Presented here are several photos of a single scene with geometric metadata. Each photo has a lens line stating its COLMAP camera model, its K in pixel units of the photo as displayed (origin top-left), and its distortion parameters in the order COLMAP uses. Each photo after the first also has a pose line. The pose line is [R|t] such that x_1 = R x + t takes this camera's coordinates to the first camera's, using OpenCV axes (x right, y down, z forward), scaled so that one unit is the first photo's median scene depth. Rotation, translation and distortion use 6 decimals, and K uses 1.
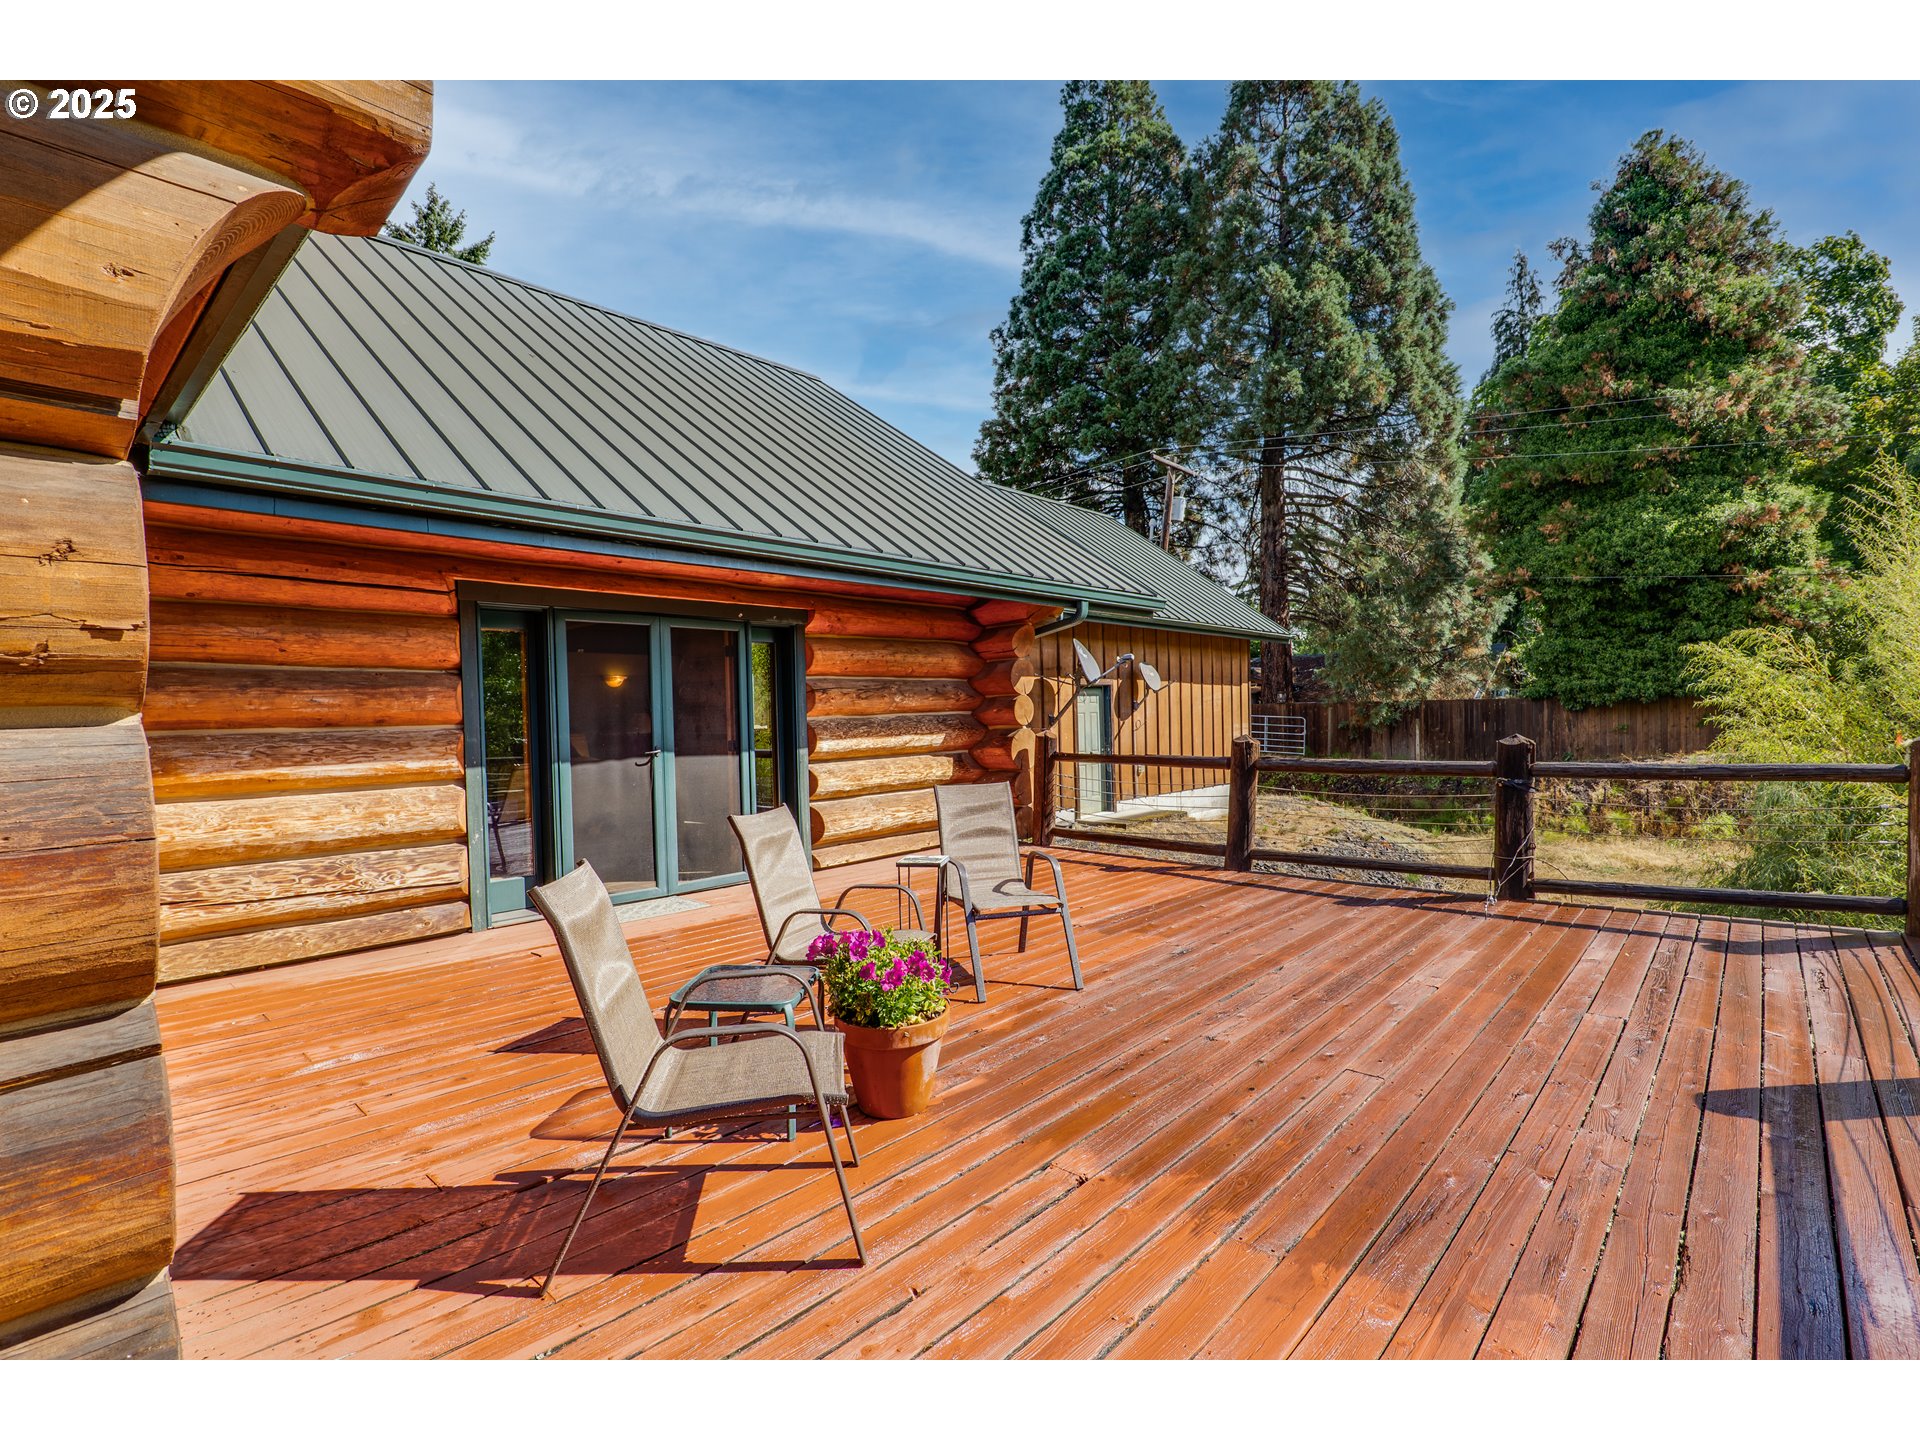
lens RADIAL K [[895.1, 0, 957.7], [0, 895.1, 744.4], [0, 0, 1]] dist [-0.023226, 0.008629]
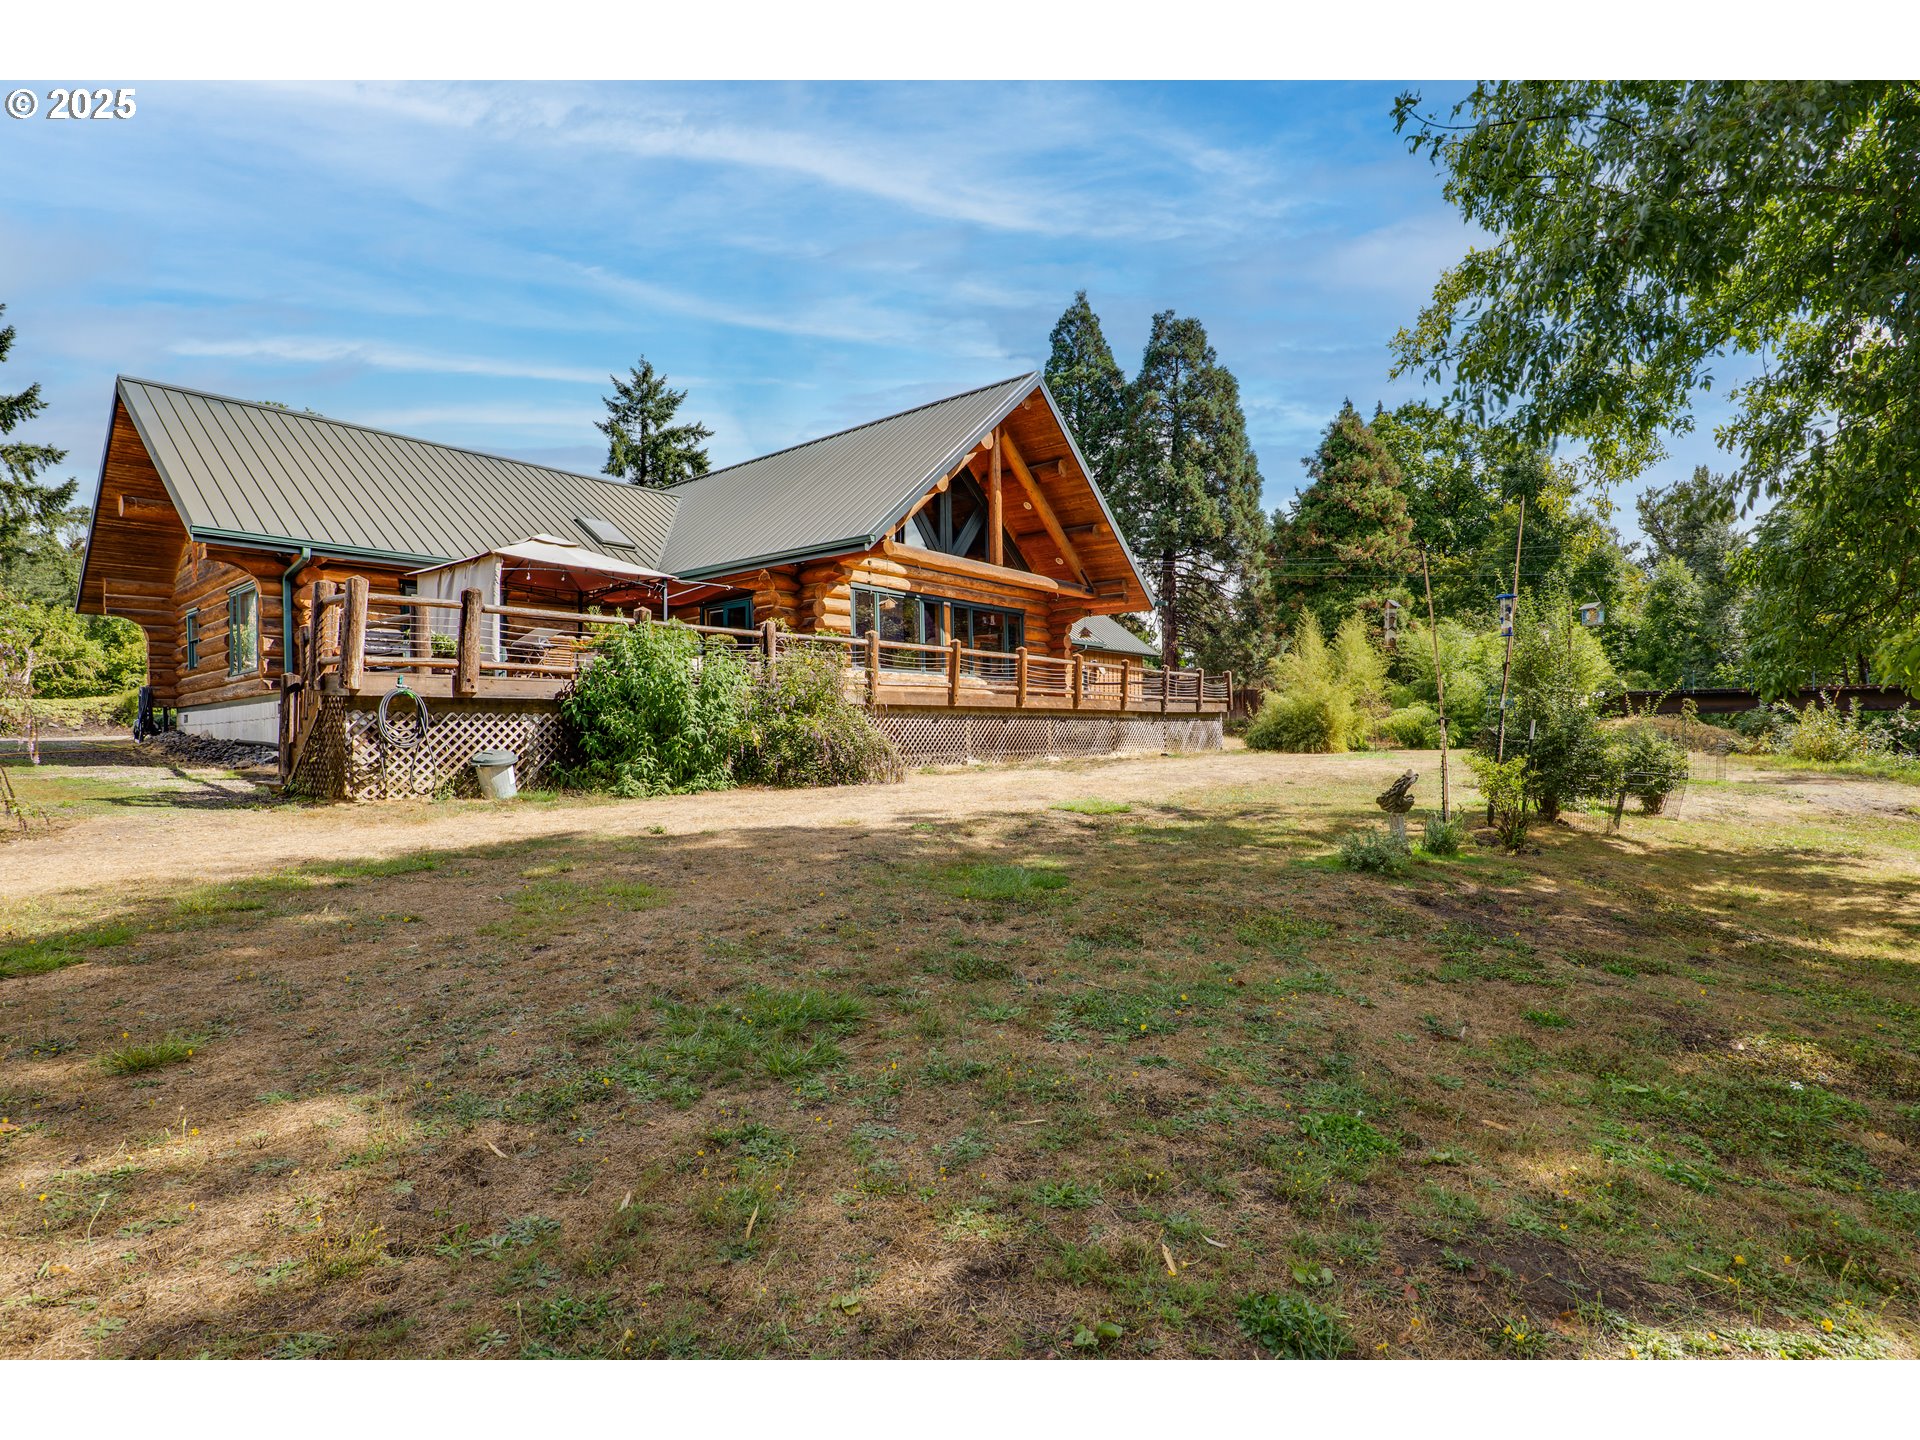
lens RADIAL K [[895.1, 0, 957.7], [0, 895.1, 744.4], [0, 0, 1]] dist [-0.023226, 0.008629]
pose [[0.998192, 0.010279, 0.059218, -0.208315], [-0.009634, 0.999891, -0.011170, 0.101799], [-0.059326, 0.010579, 0.998183, -0.920697]]
